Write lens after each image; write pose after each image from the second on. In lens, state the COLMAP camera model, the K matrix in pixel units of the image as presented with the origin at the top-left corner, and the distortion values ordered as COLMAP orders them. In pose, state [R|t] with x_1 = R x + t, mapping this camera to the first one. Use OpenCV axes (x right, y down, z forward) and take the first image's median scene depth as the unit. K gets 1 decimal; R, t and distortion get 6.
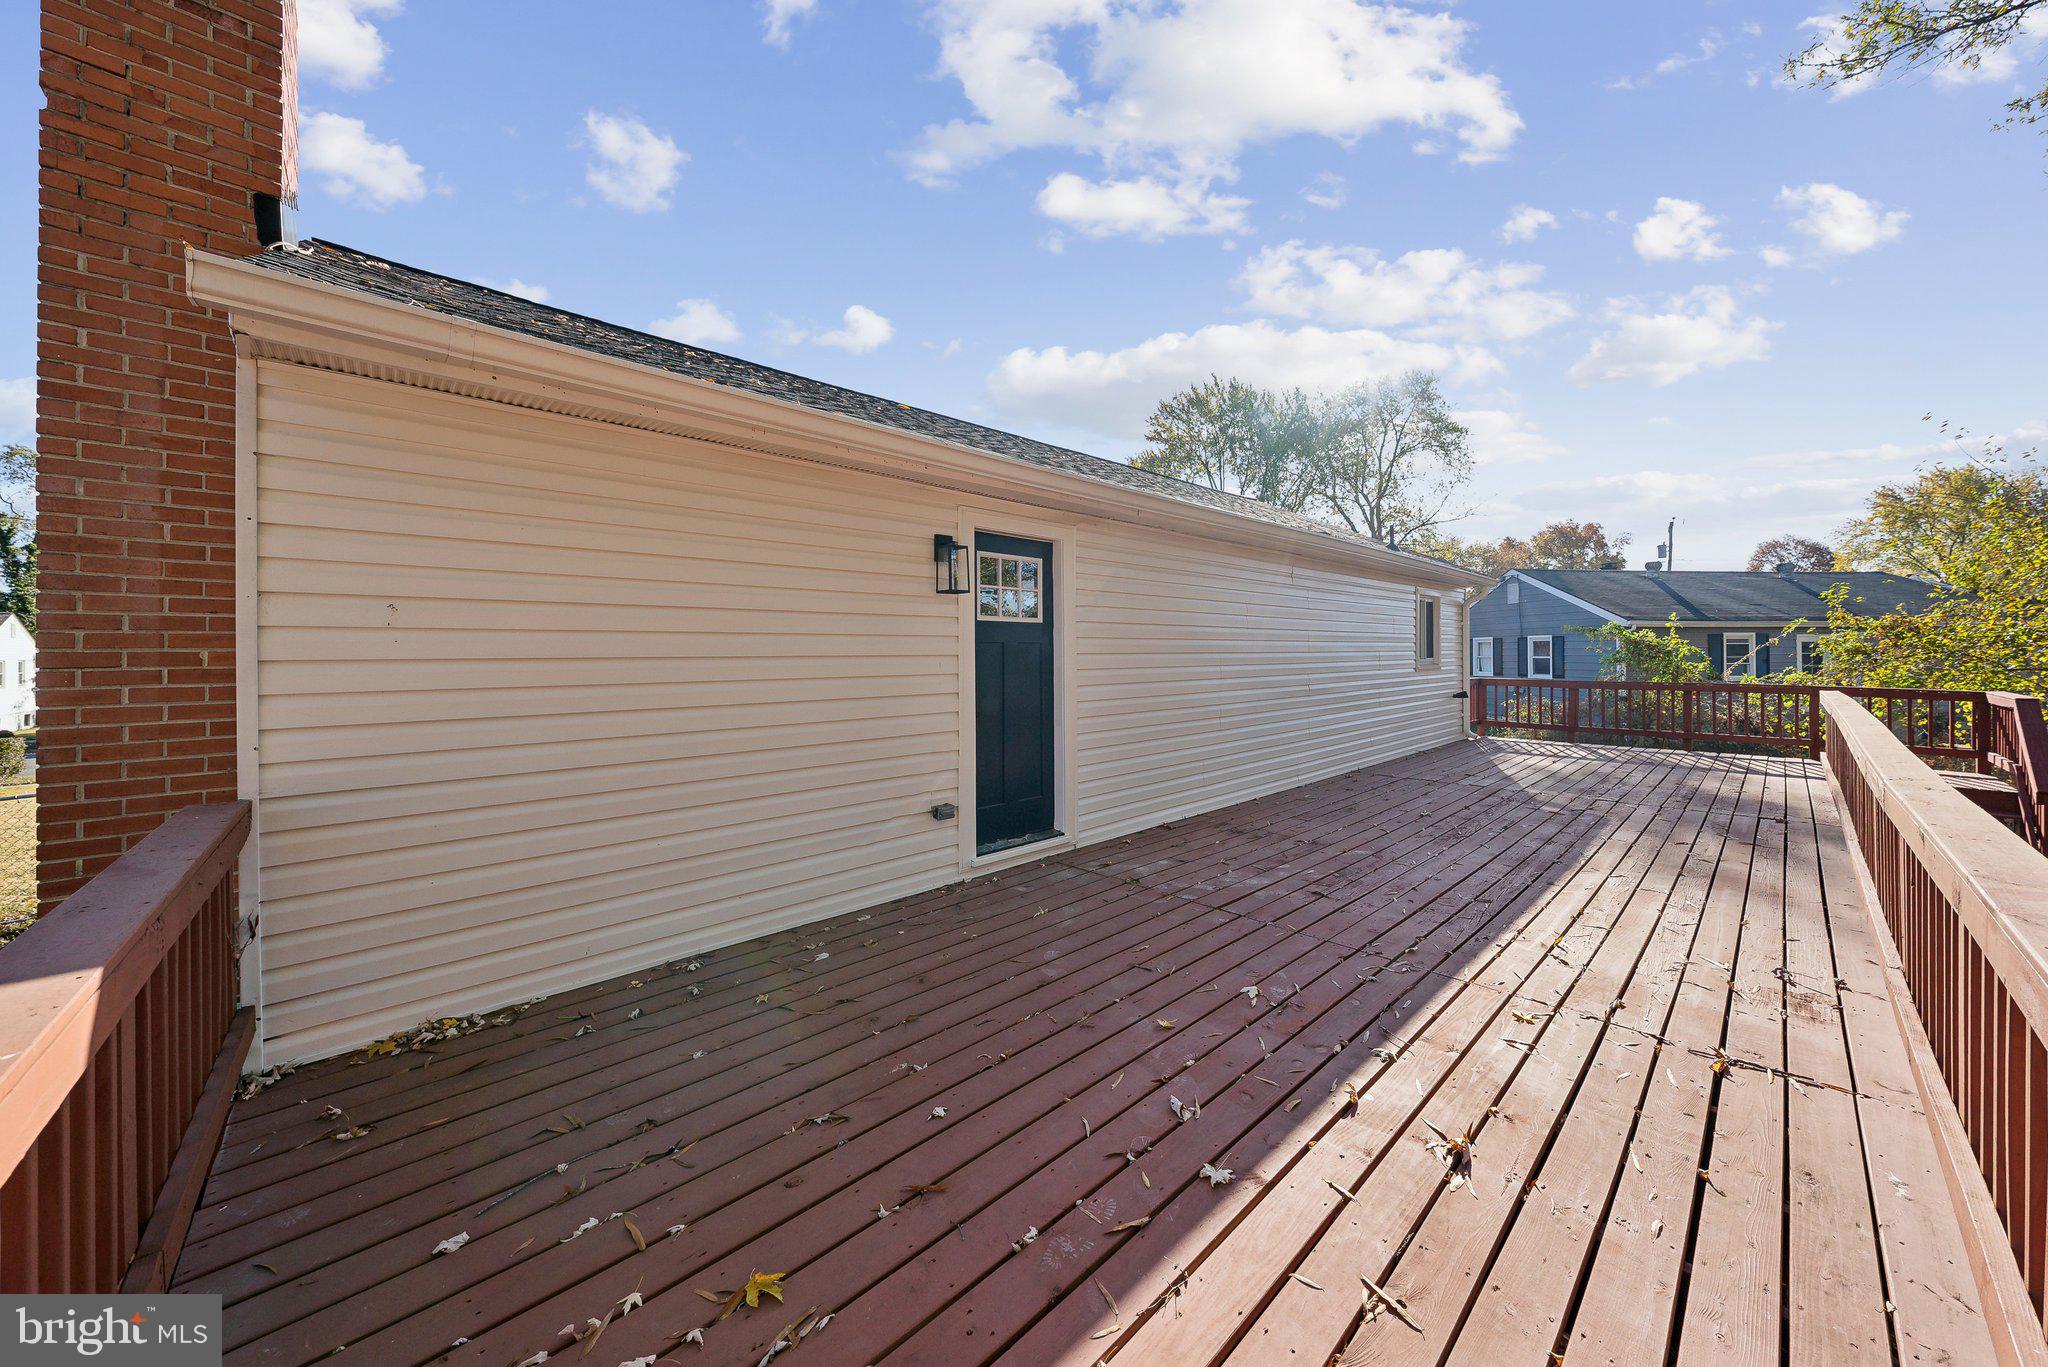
lens RADIAL K [[717.8, 0, 1013.5], [0, 717.8, 657.5], [0, 0, 1]] dist [0.000294, 0.000015]
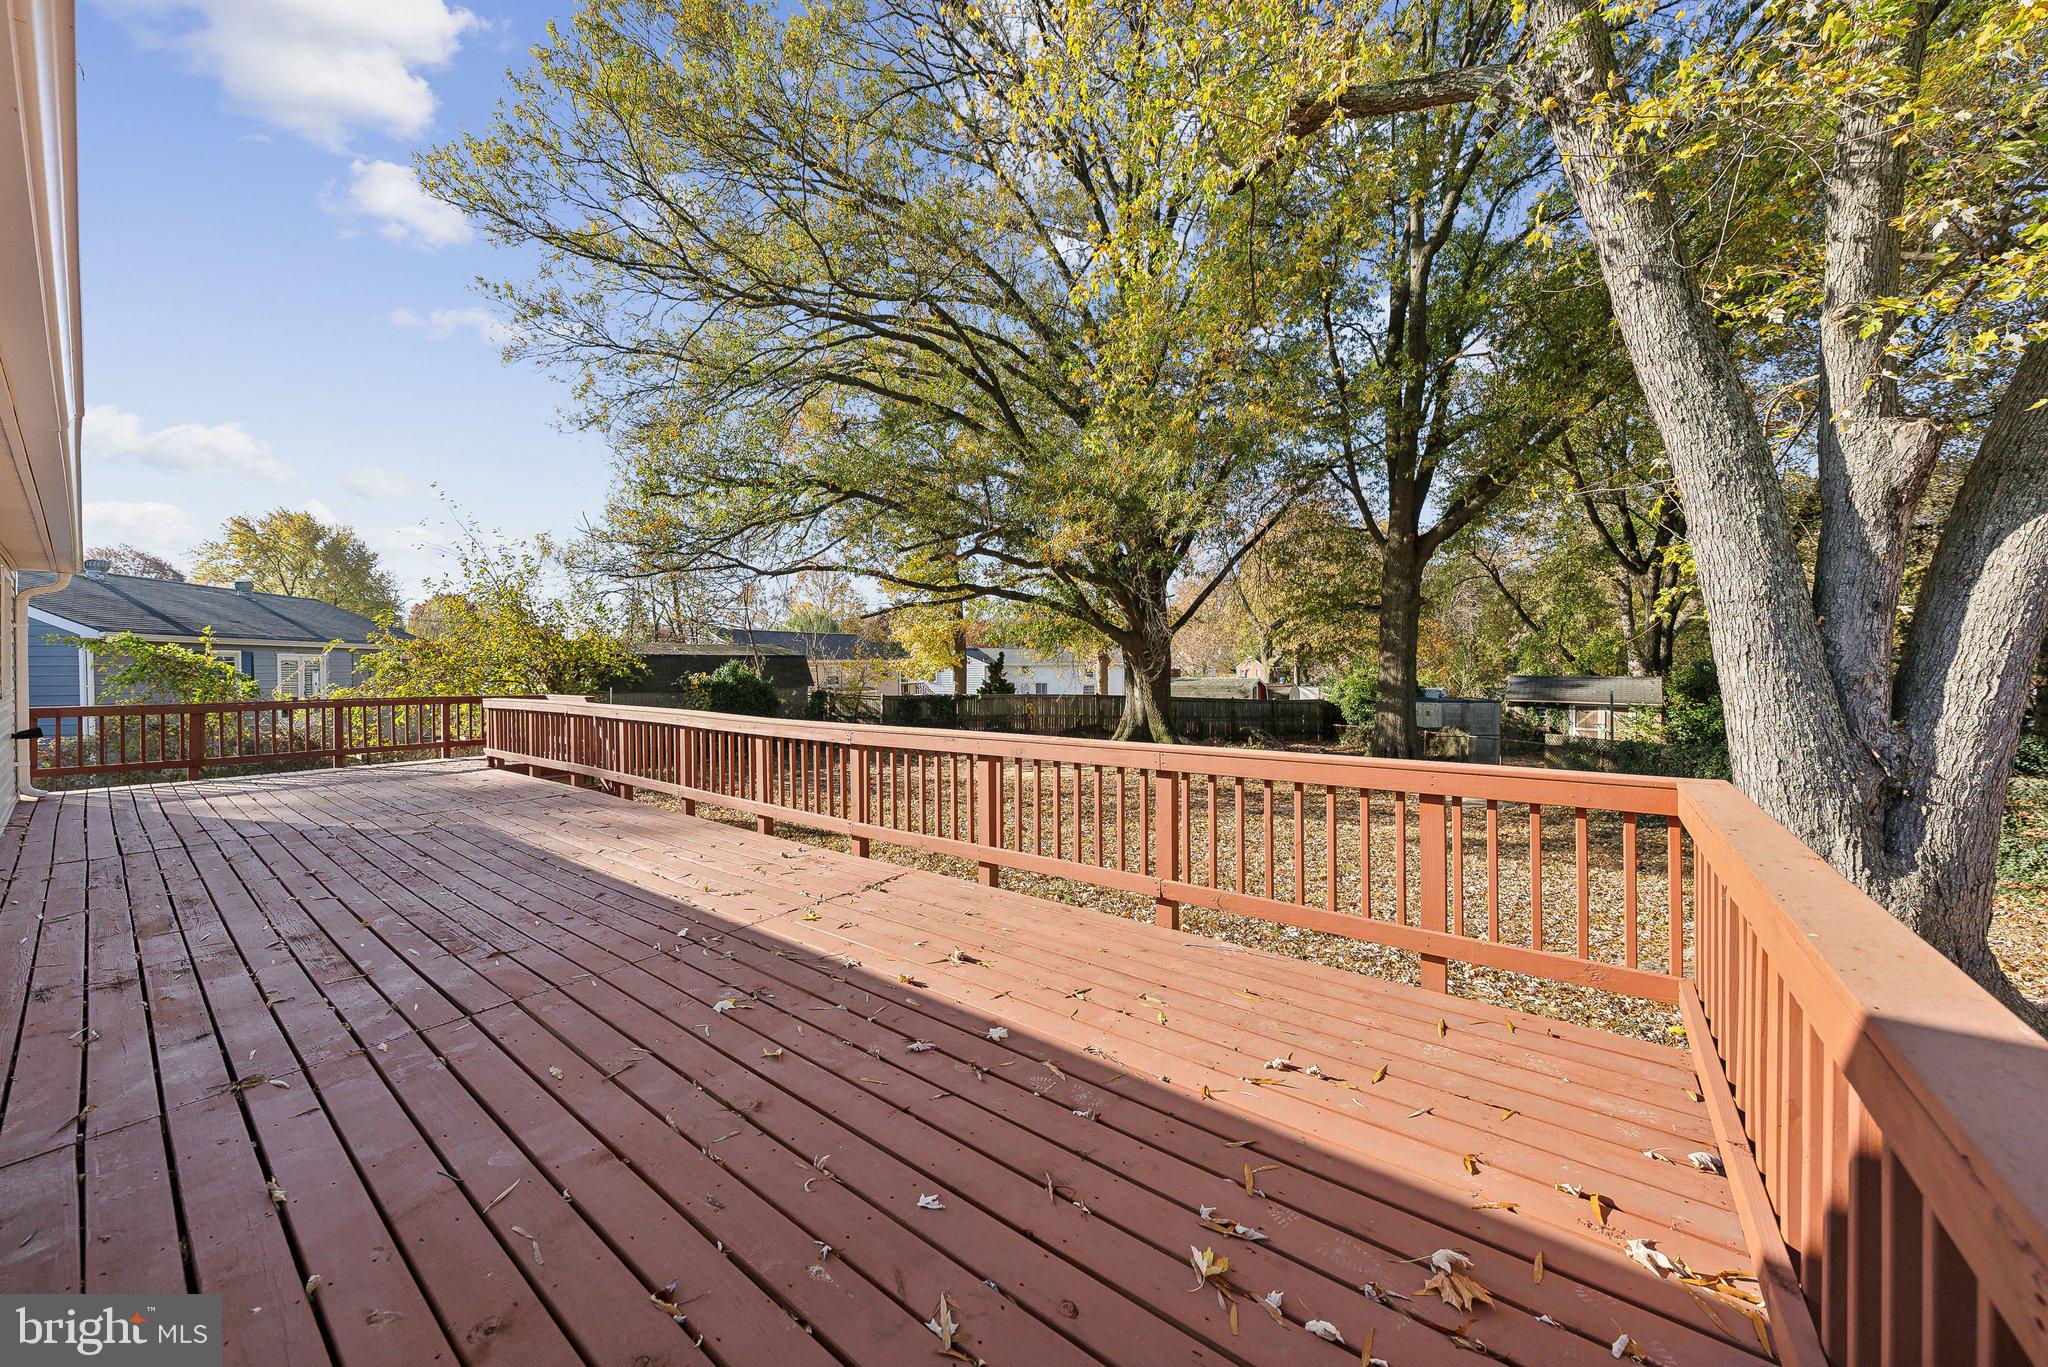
lens RADIAL K [[717.8, 0, 1013.5], [0, 717.8, 657.5], [0, 0, 1]] dist [0.000294, 0.000015]
pose [[-0.161730, 0.010507, 0.986779, -0.556524], [0.015101, 0.999853, -0.008171, 0.000194], [-0.986719, 0.013580, -0.161865, 0.595659]]
